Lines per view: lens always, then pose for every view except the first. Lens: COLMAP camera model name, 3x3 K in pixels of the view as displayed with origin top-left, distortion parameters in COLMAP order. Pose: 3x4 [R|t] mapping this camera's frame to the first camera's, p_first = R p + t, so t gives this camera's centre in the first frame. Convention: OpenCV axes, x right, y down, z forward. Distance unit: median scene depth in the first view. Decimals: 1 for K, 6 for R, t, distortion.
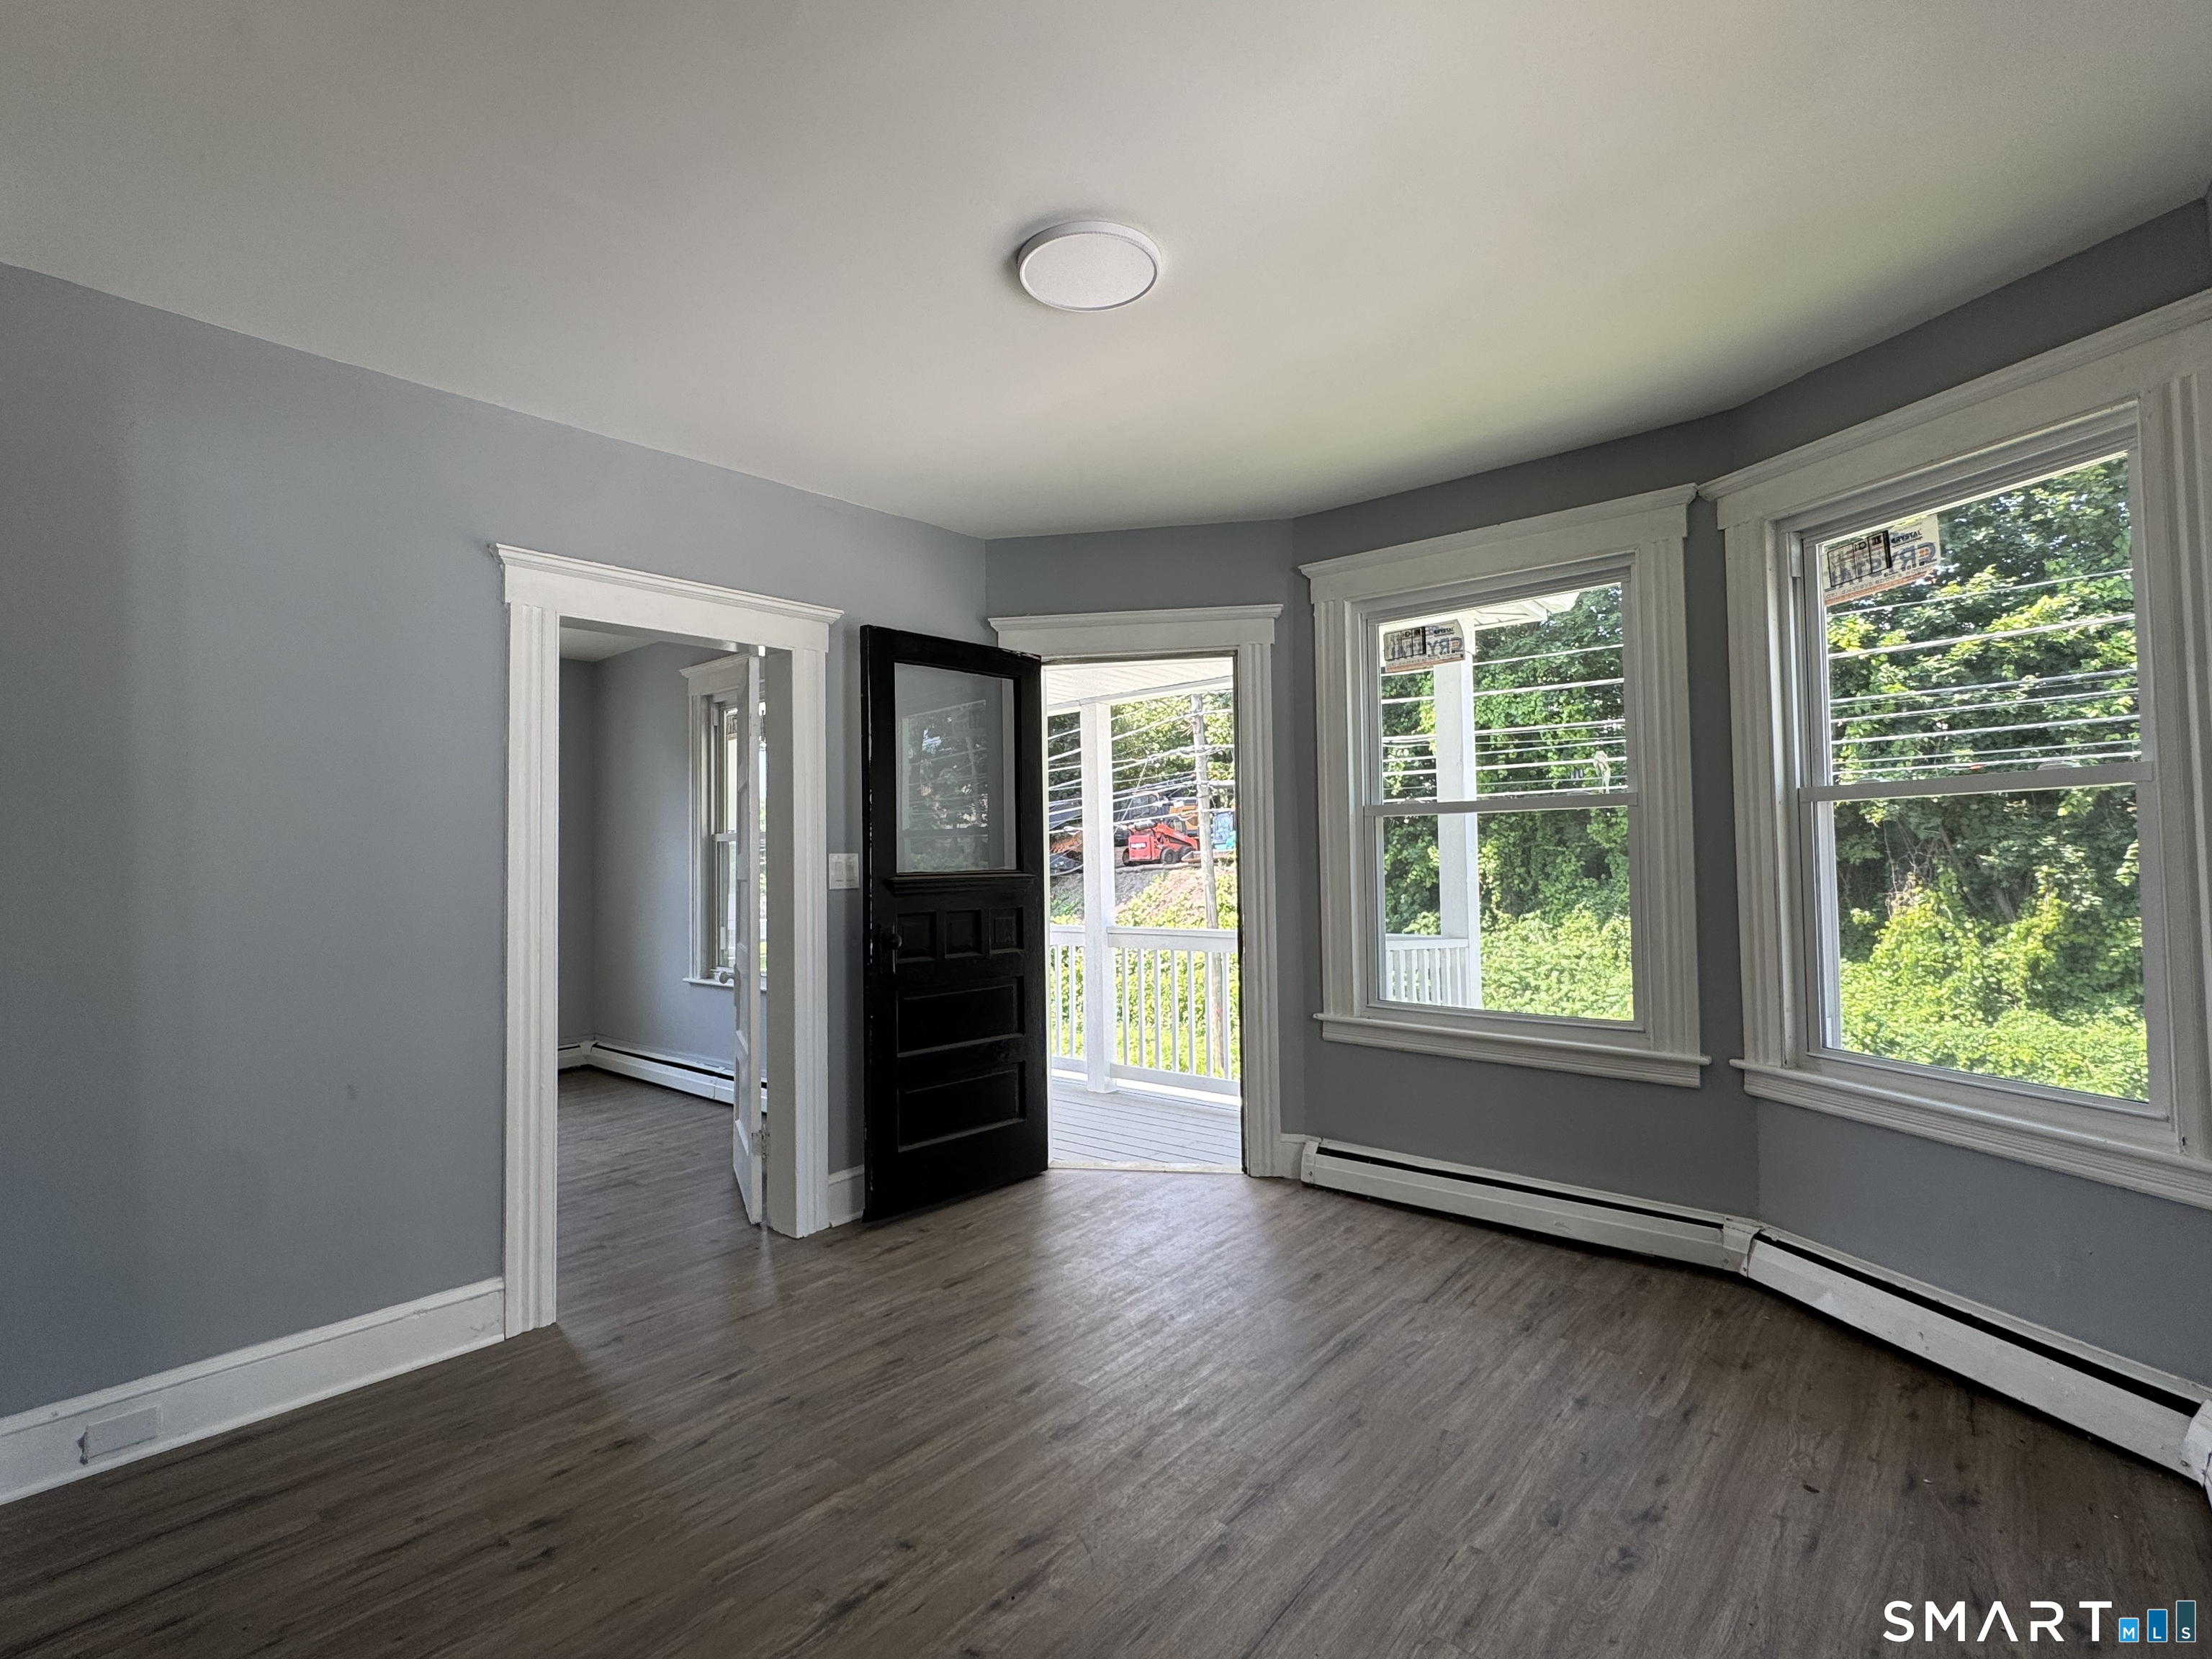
lens RADIAL K [[1051.9, 0, 1106.6], [0, 1051.9, 836.7], [0, 0, 1]] dist [-0.002642, -0.000155]
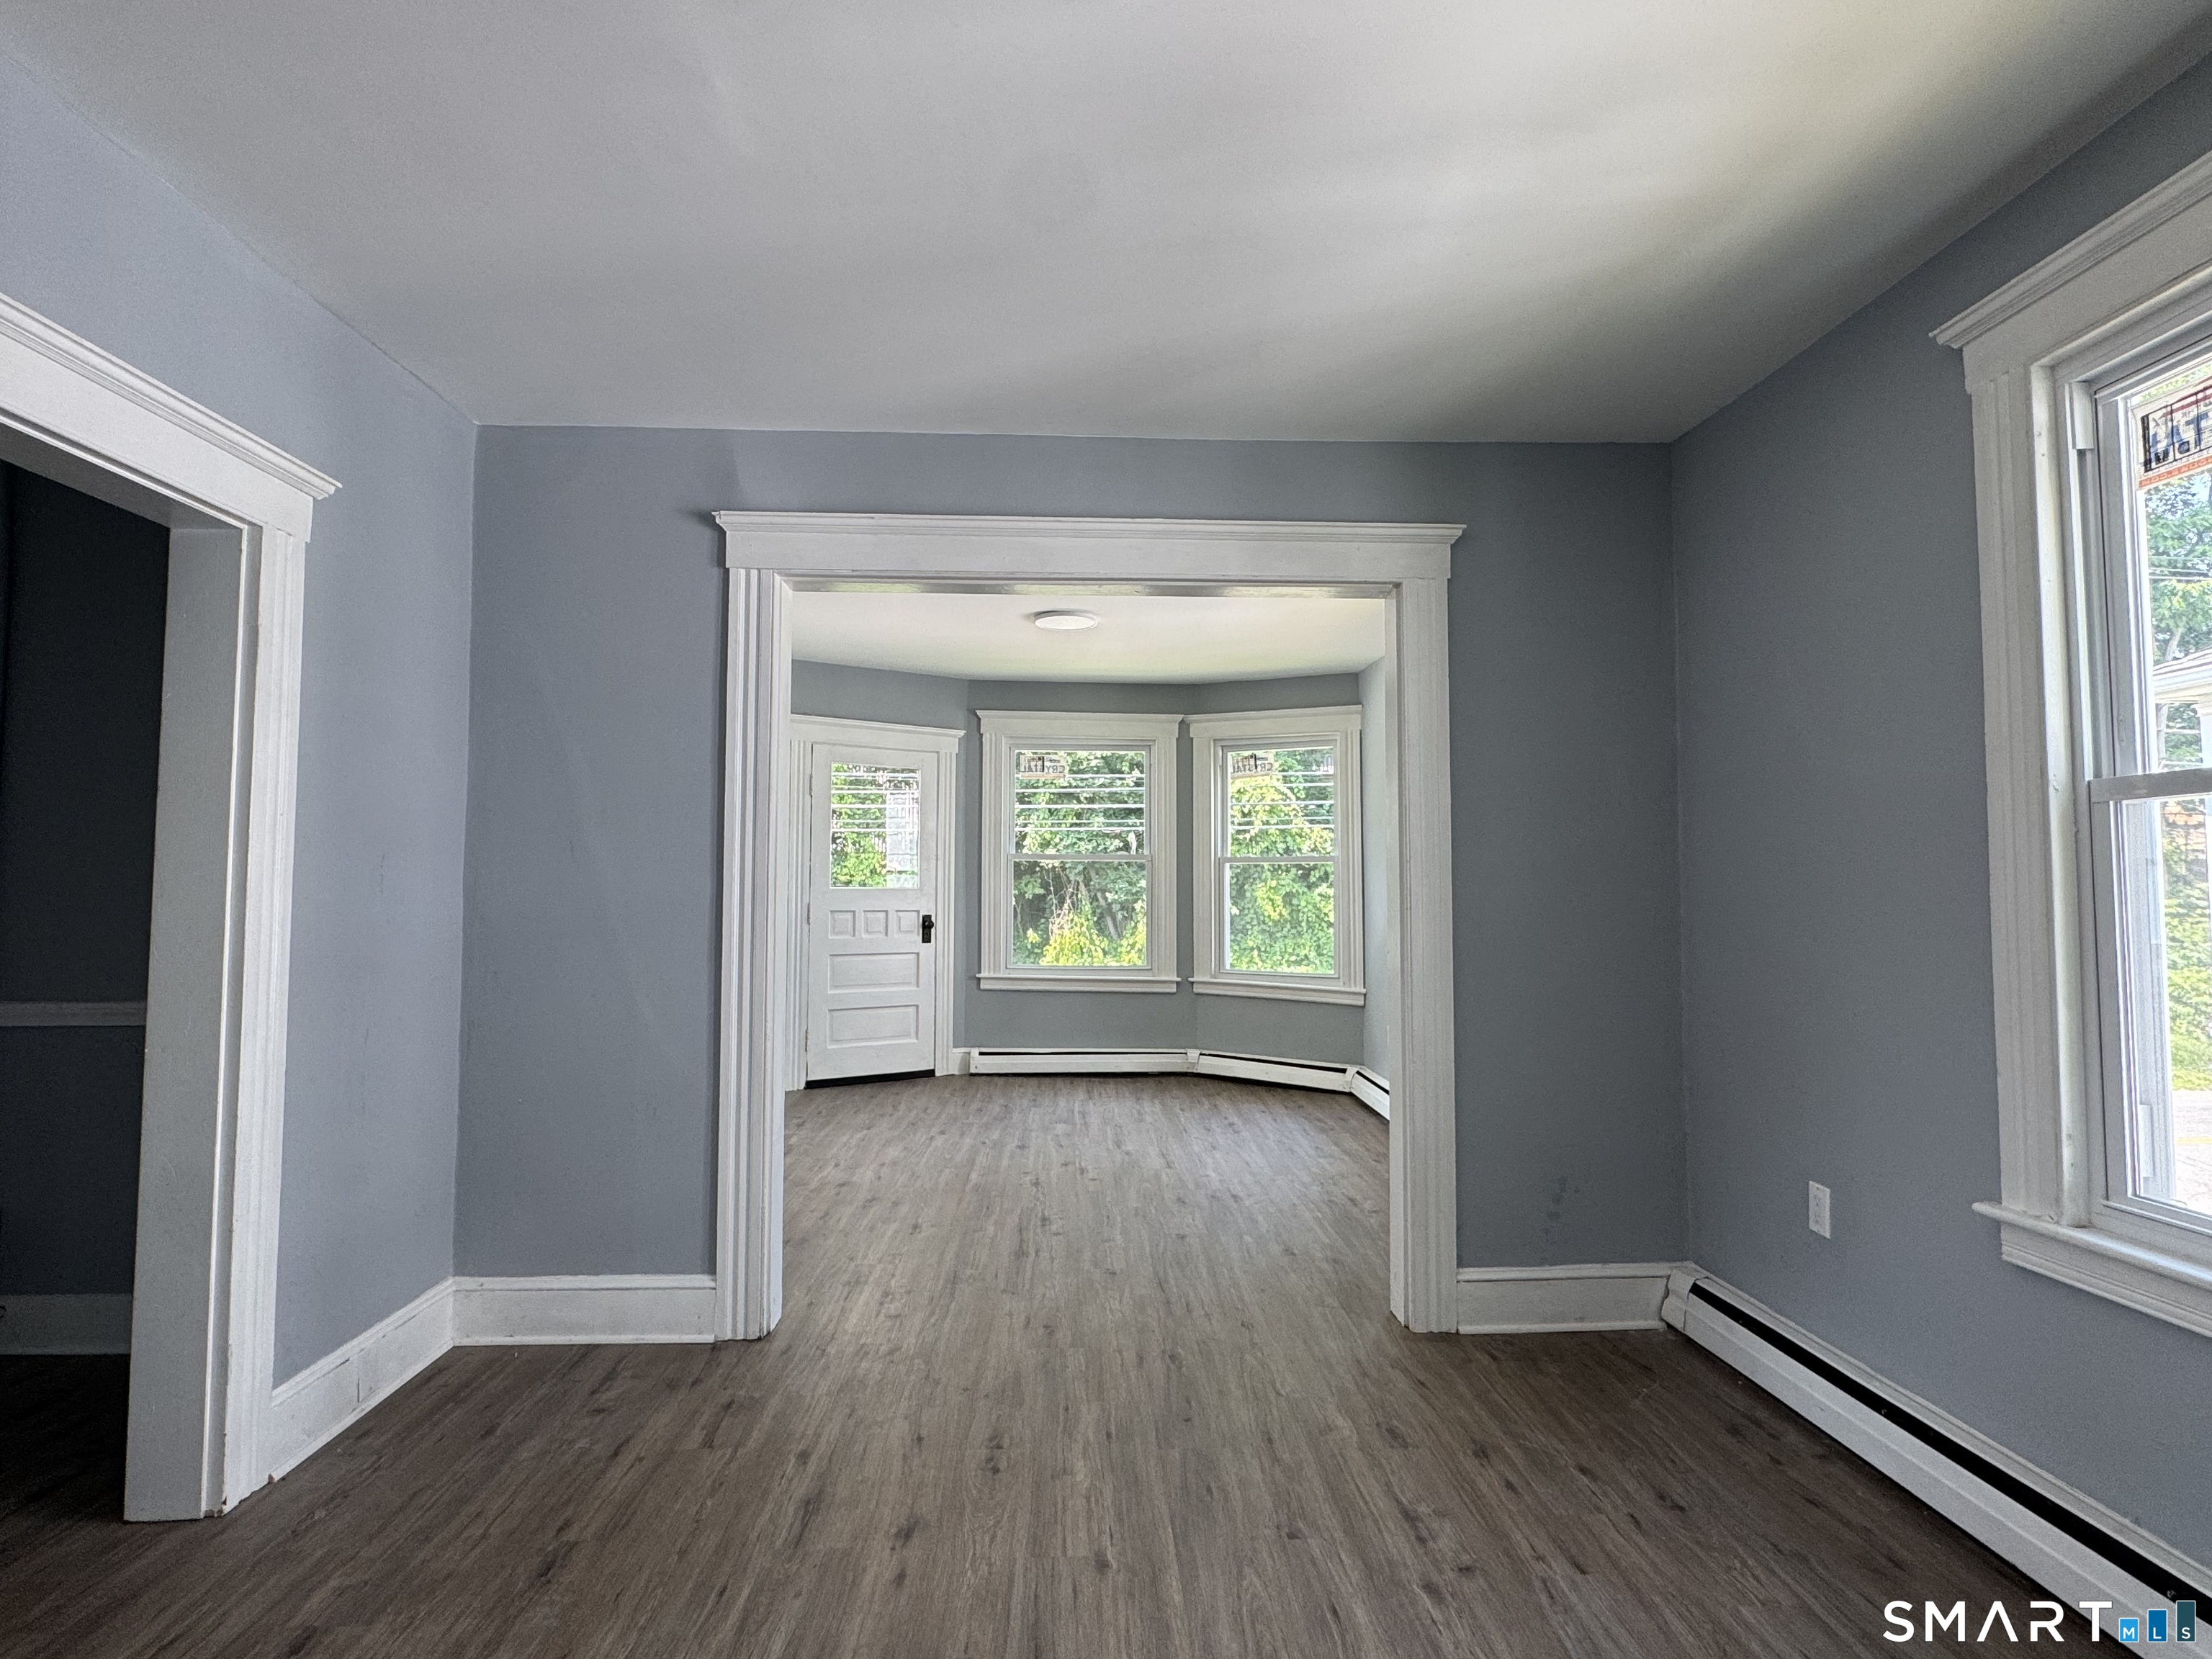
lens RADIAL K [[1095.2, 0, 1105.2], [0, 1095.2, 828.7], [0, 0, 1]] dist [0.000484, 0.000003]
pose [[0.732197, 0.055470, 0.678831, -0.873406], [-0.030930, 0.998358, -0.048219, 0.012502], [-0.680391, 0.014309, 0.732710, -0.447000]]
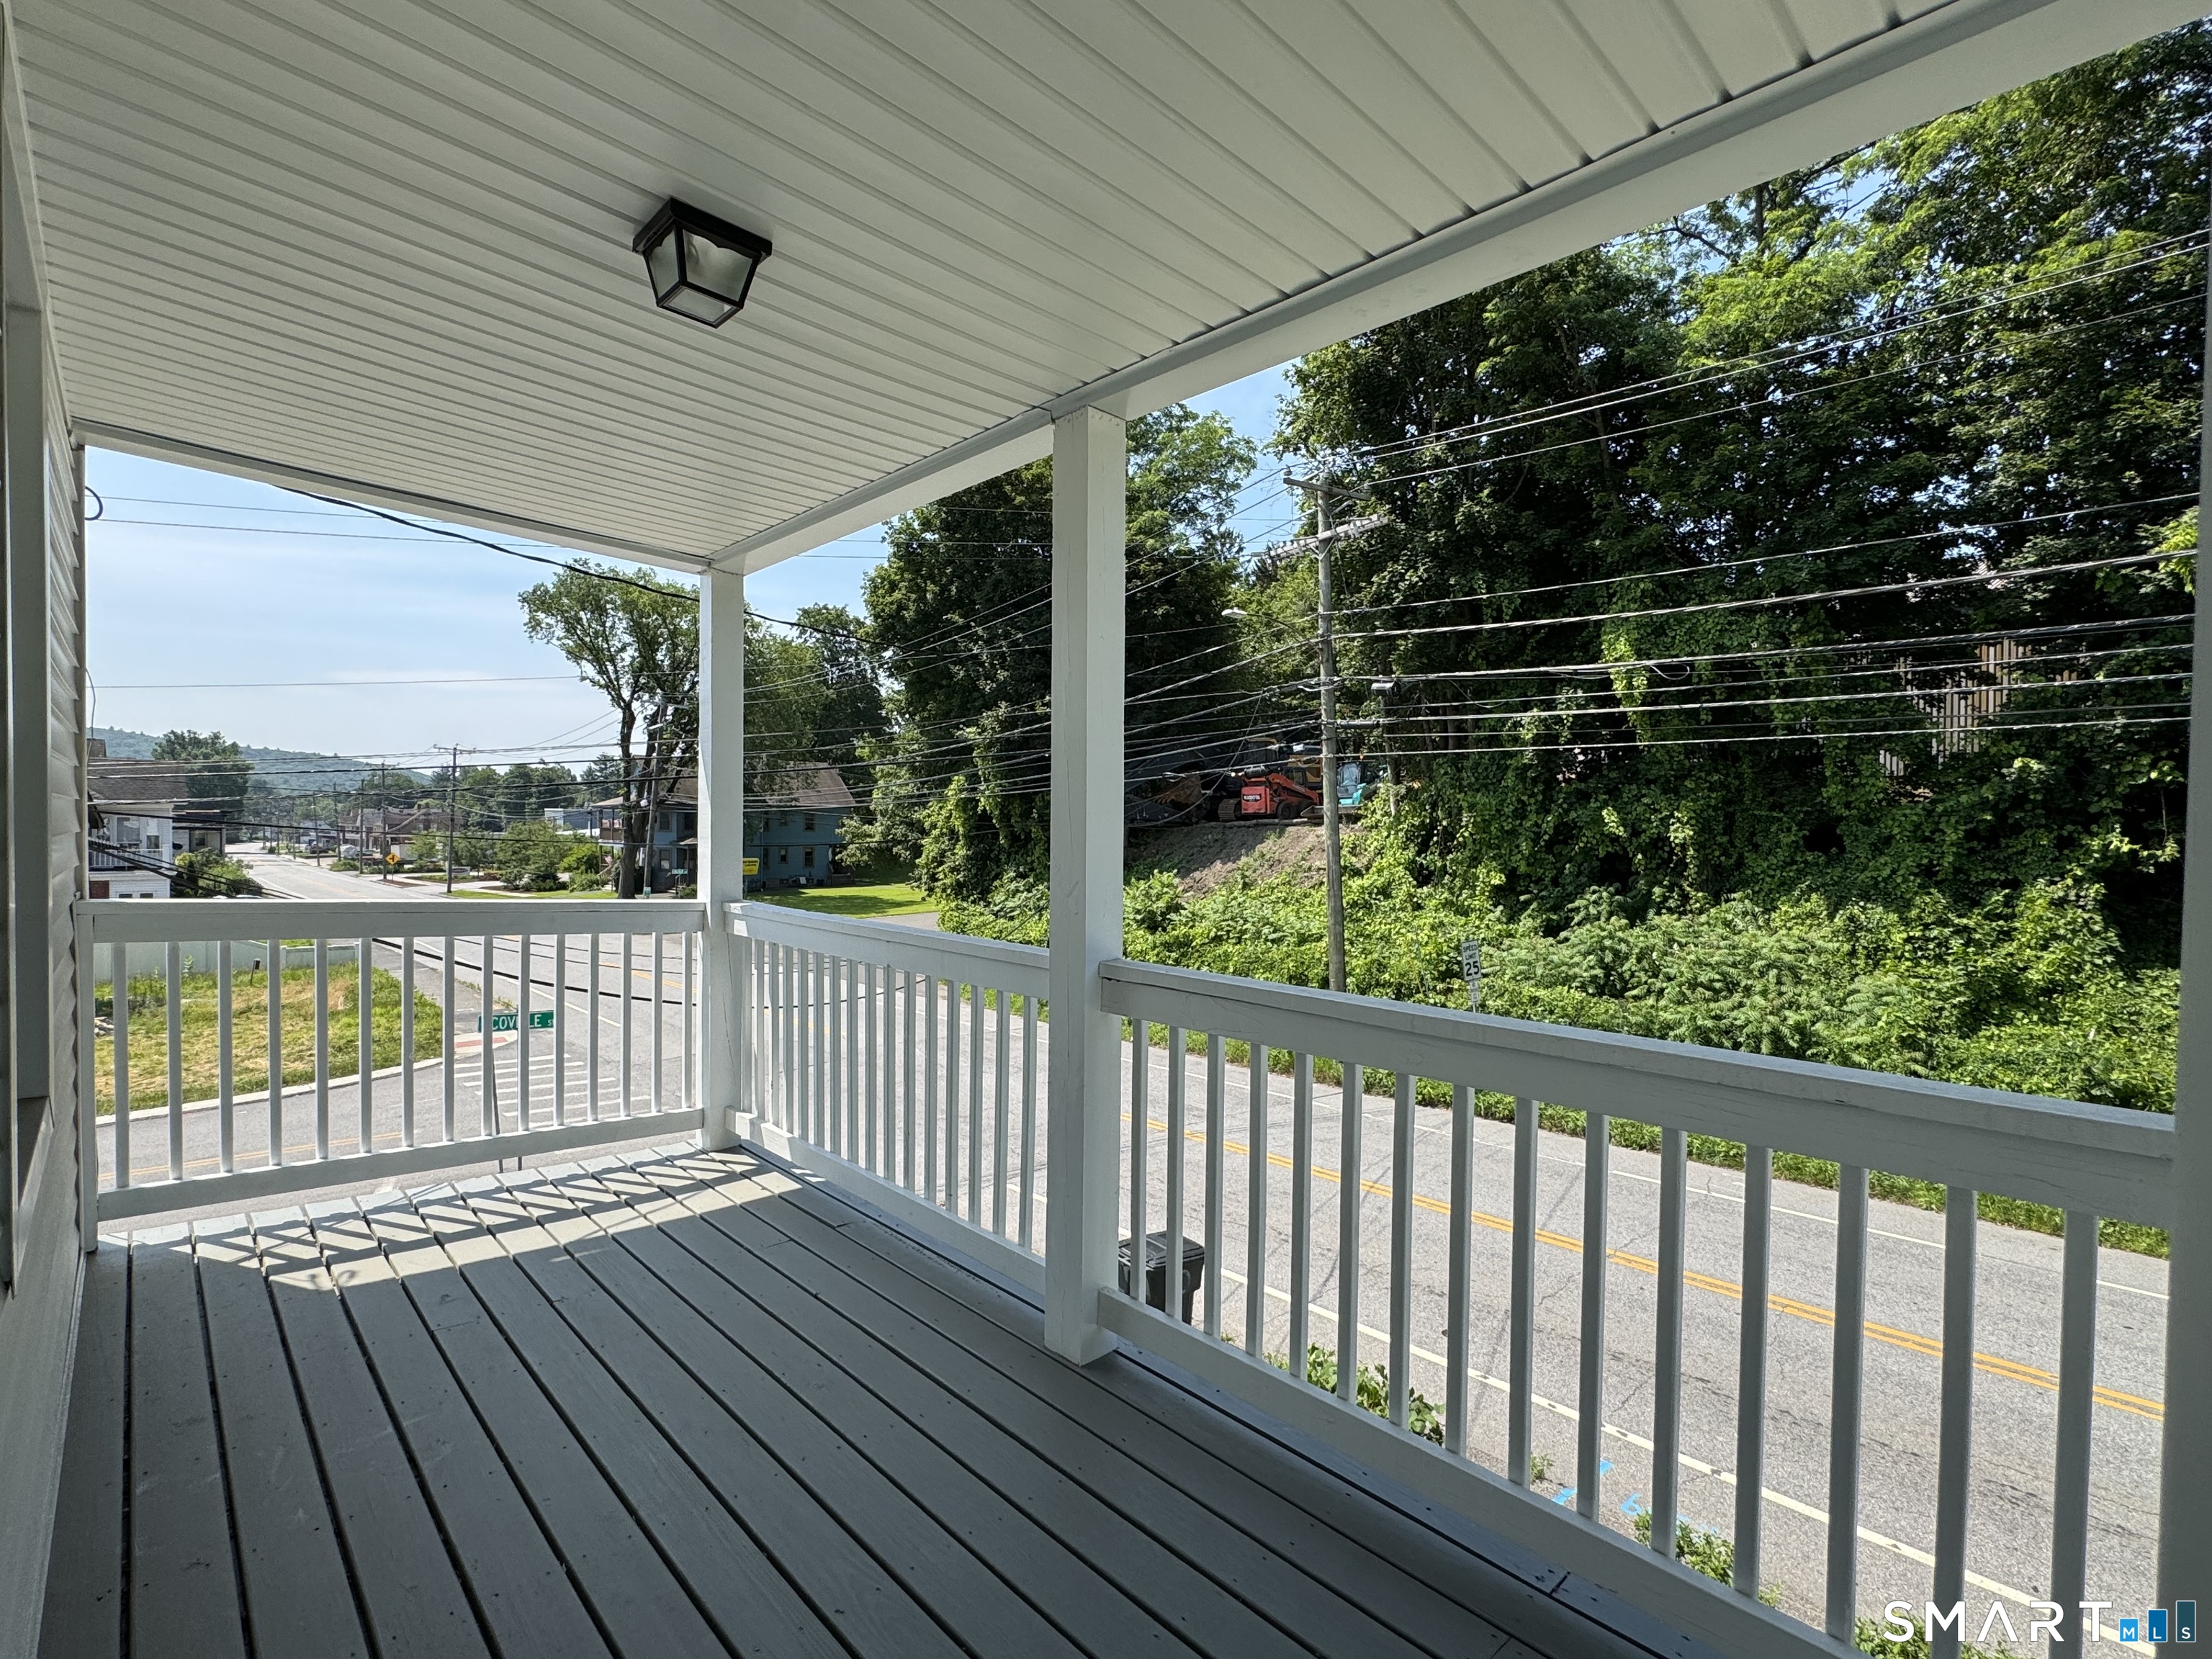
lens RADIAL K [[1051.9, 0, 1110.9], [0, 1051.9, 832.9], [0, 0, 1]] dist [-0.002642, -0.000155]
pose [[0.993759, 0.029981, -0.107448, 0.011757], [-0.025393, 0.998717, 0.043811, 0.003383], [0.108624, -0.040809, 0.993245, 0.143154]]
